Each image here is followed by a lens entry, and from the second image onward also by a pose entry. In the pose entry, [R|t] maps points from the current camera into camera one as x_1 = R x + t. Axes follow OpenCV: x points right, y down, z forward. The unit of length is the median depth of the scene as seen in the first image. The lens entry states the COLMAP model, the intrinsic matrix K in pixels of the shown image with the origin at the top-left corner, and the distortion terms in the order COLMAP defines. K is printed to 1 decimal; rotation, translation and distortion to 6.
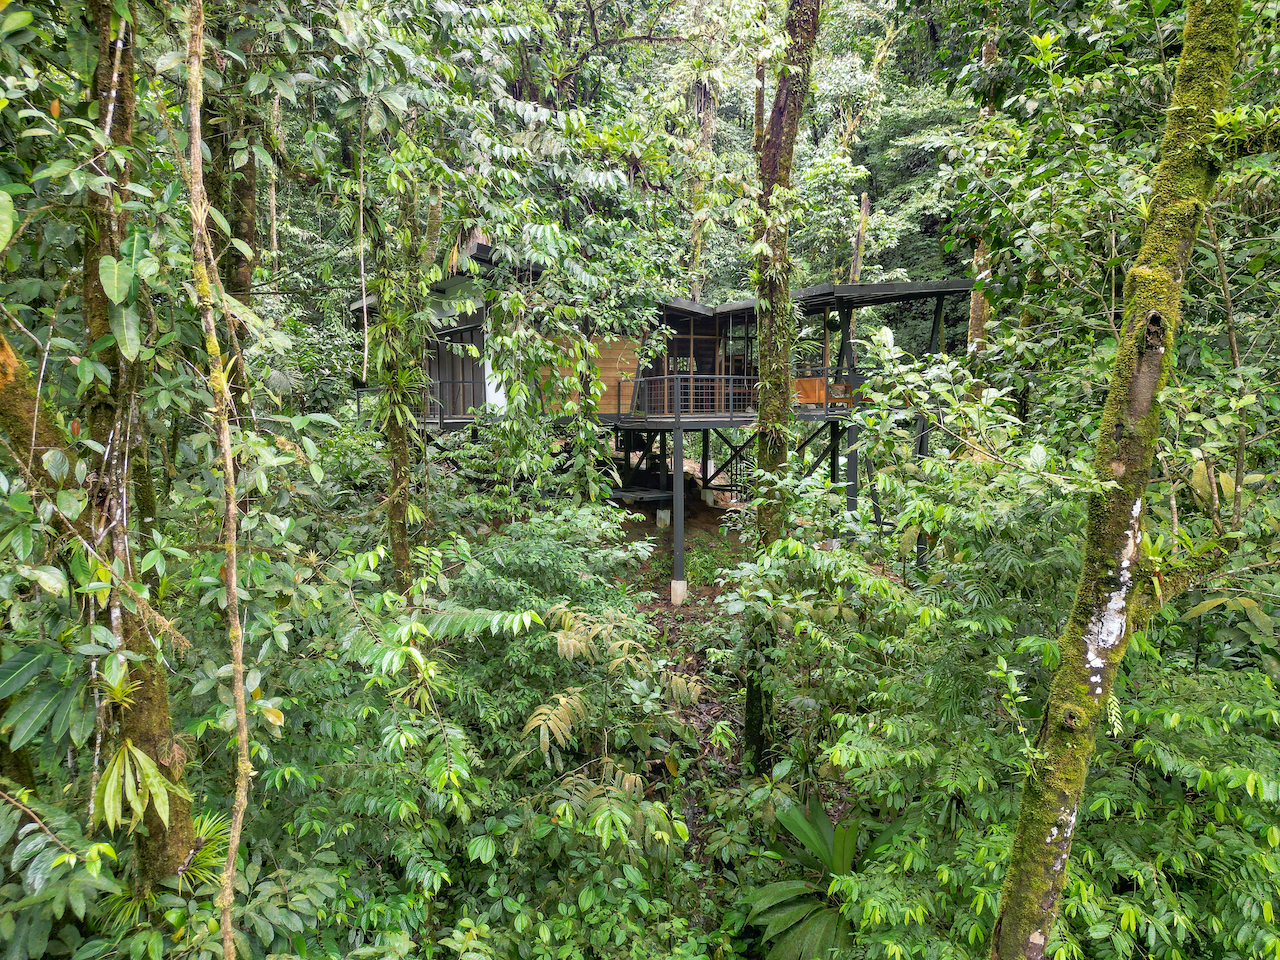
lens RADIAL K [[901.1, 0, 640.8], [0, 901.1, 485.0], [0, 0, 1]] dist [0.057222, -0.021857]
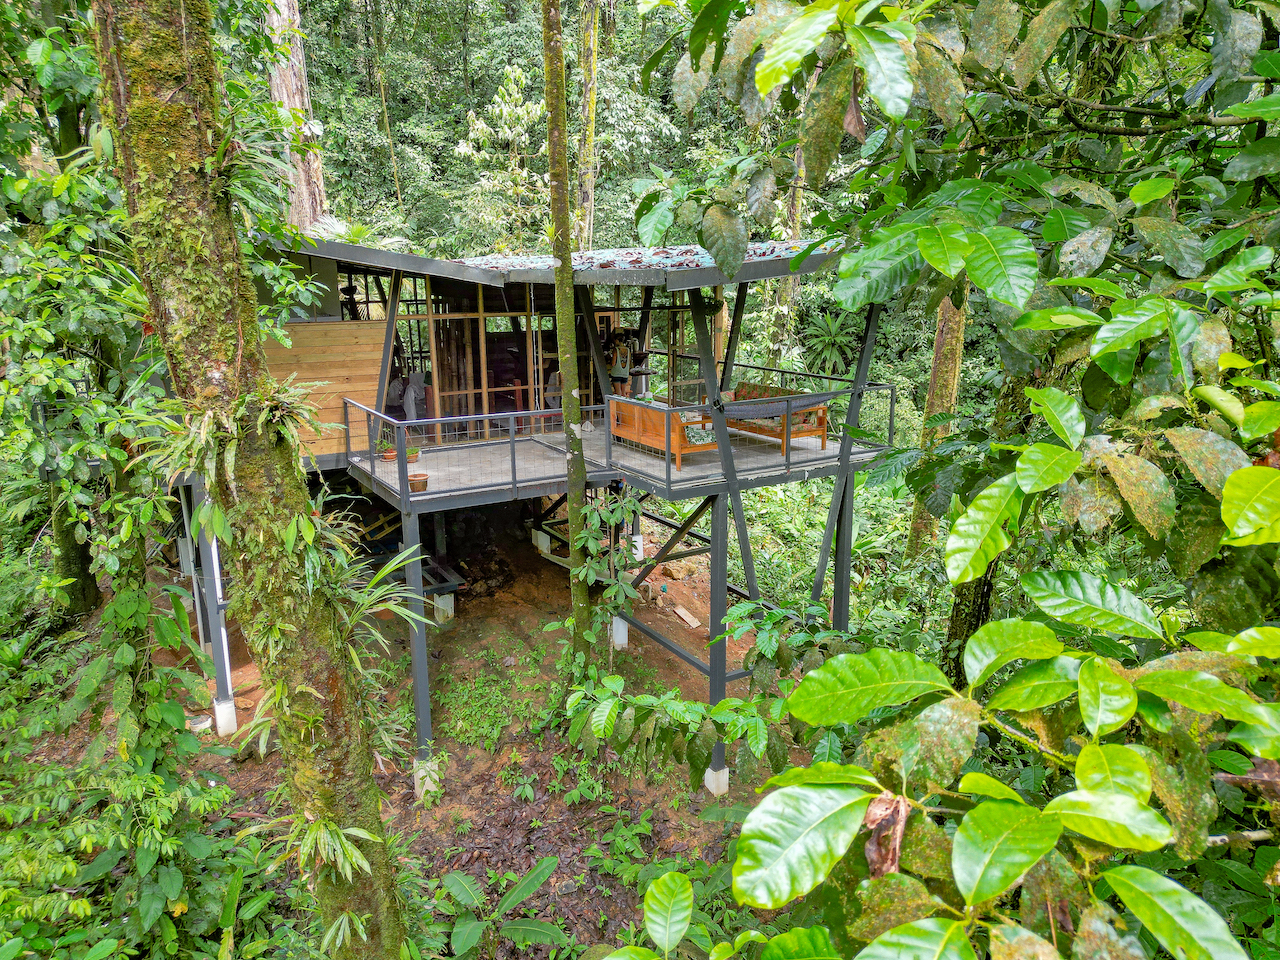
lens RADIAL K [[901.1, 0, 639.1], [0, 901.1, 473.6], [0, 0, 1]] dist [0.057222, -0.021857]
pose [[0.999925, -0.000705, 0.012211, 0.097302], [-0.001031, 0.989920, 0.141622, -0.091487], [-0.012188, -0.141624, 0.989845, 0.242674]]
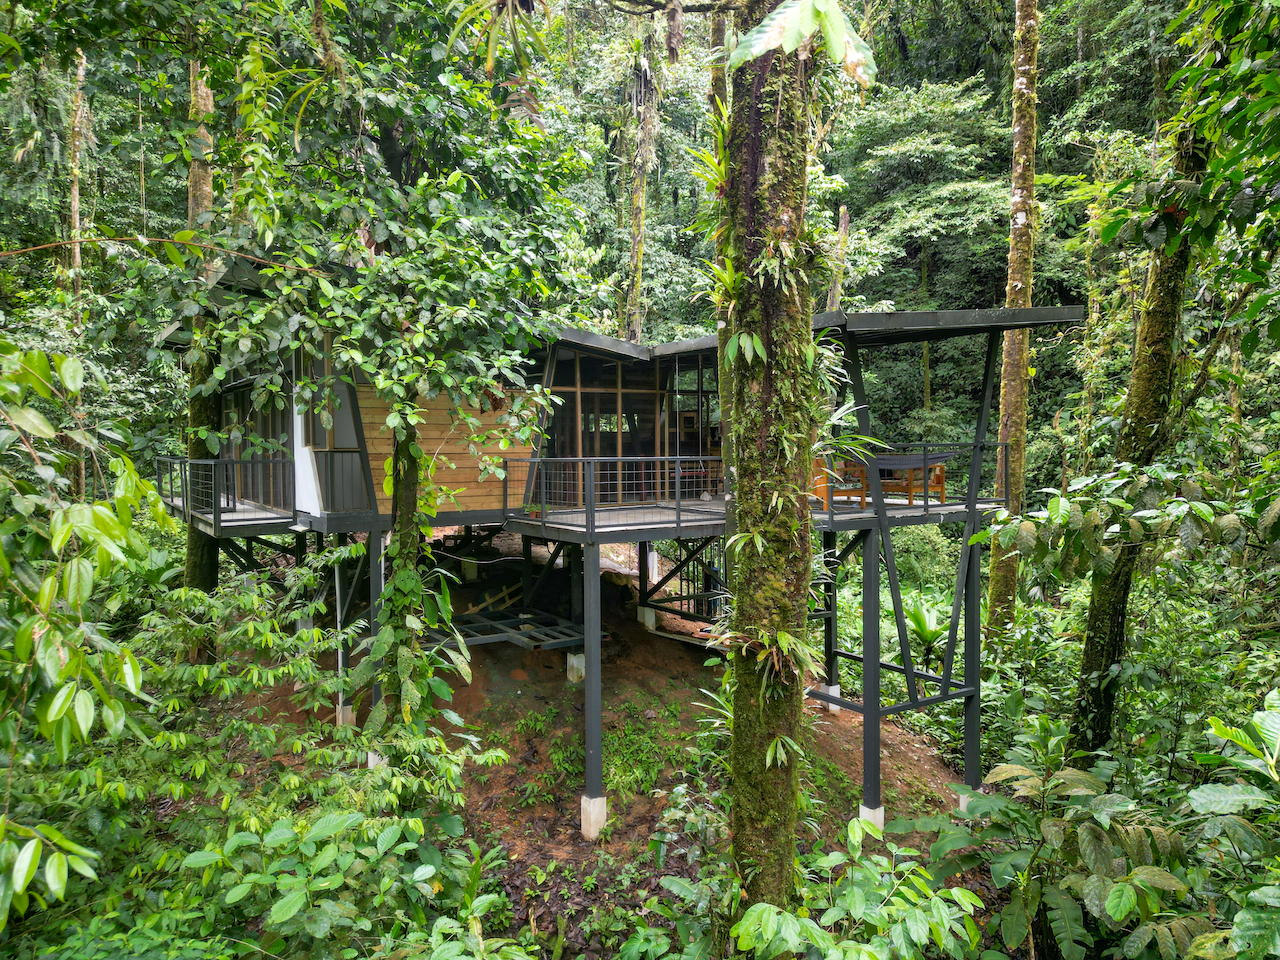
lens RADIAL K [[901.1, 0, 640.0], [0, 901.1, 475.0], [0, 0, 1]] dist [0.057222, -0.021857]
pose [[0.998669, -0.001959, 0.051539, 0.023801], [0.004519, 0.998759, -0.049607, -0.043653], [-0.051377, 0.049774, 0.997438, 0.214144]]
